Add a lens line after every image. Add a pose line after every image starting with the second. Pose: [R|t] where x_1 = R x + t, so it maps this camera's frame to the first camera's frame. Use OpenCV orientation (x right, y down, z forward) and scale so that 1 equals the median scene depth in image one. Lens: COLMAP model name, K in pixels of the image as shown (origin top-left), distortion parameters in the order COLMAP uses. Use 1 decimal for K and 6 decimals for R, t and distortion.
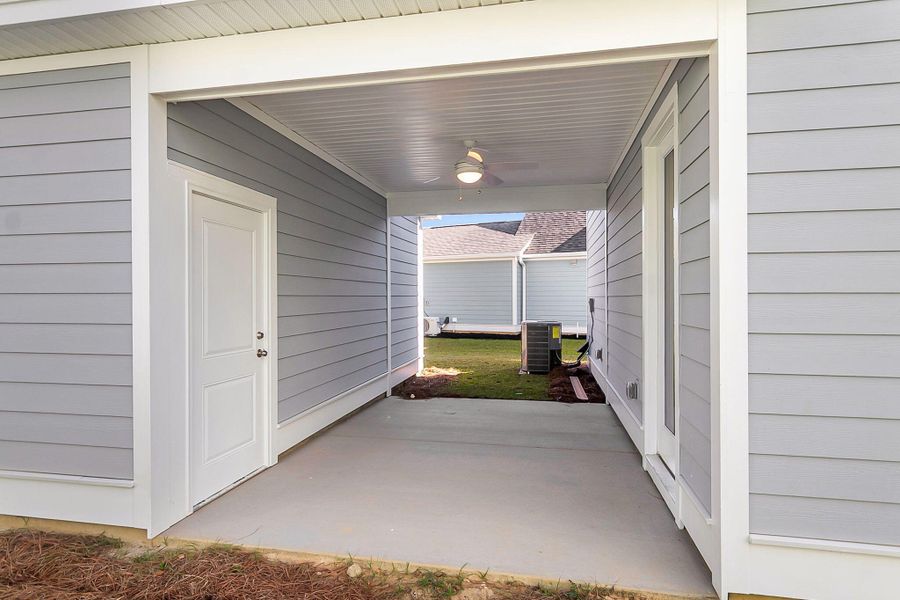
lens RADIAL K [[488.0, 0, 450.0], [0, 488.0, 300.0], [0, 0, 1]] dist [0.001684, 0.000140]
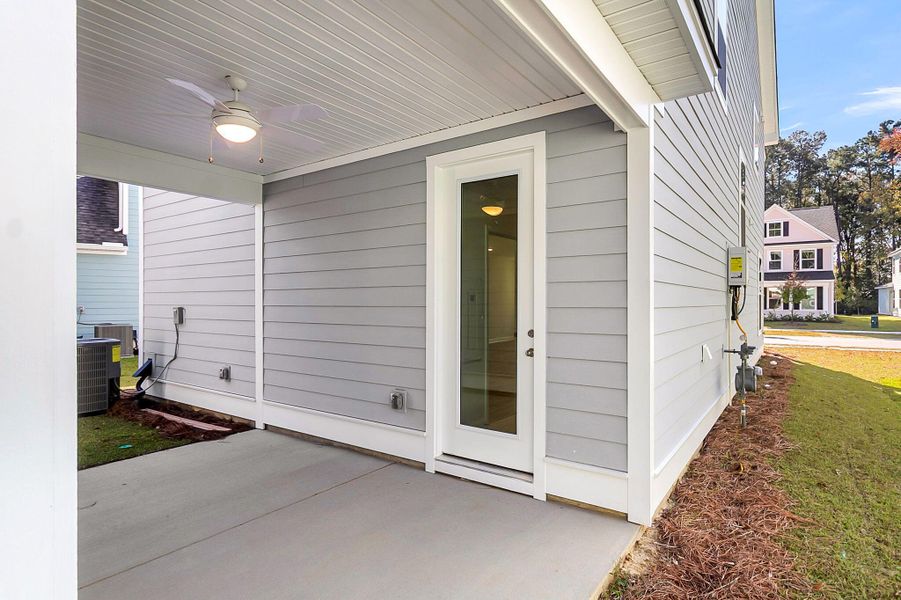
lens RADIAL K [[488.6, 0, 450.5], [0, 488.6, 300.0], [0, 0, 1]] dist [0.001684, 0.000140]
pose [[0.404035, 0.000215, 0.914743, -0.261596], [0.003036, 0.999994, -0.001576, -0.011571], [-0.914738, 0.003413, 0.404032, 0.255207]]
